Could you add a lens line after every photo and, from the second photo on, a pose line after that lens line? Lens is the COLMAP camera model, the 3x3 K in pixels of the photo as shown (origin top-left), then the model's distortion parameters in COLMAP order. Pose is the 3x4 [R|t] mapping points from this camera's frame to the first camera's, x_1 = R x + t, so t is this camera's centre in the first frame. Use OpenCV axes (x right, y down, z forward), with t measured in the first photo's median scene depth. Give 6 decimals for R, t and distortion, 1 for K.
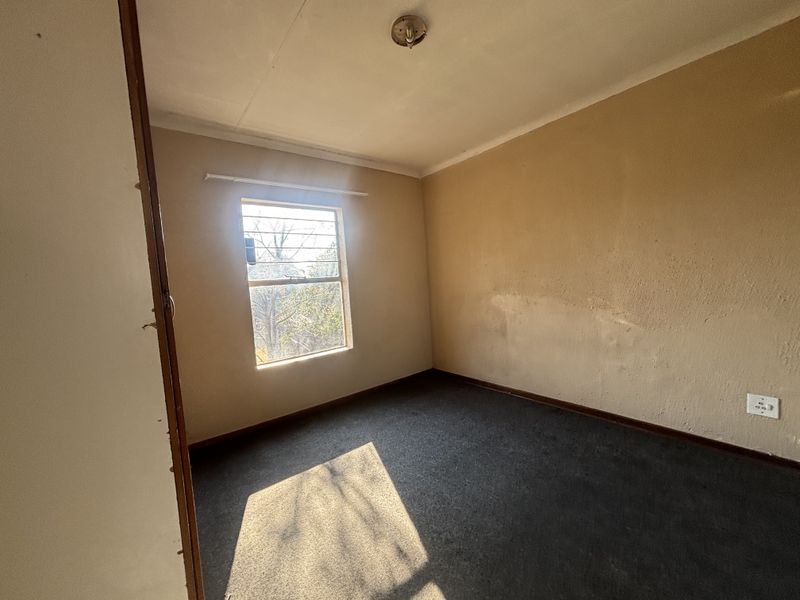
lens RADIAL K [[320.1, 0, 400.3], [0, 320.1, 299.1], [0, 0, 1]] dist [-0.000524, -0.000214]
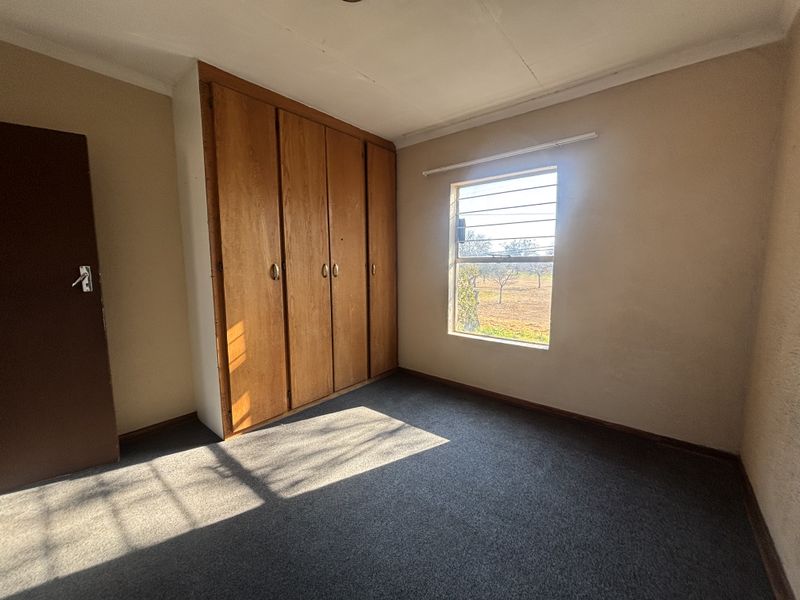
lens RADIAL K [[320.1, 0, 400.3], [0, 320.1, 299.1], [0, 0, 1]] dist [-0.000524, -0.000214]
pose [[0.216820, 0.180819, -0.959319, 0.774542], [-0.070218, 0.983039, 0.169419, -0.115051], [0.973683, 0.030628, 0.225839, 0.713840]]
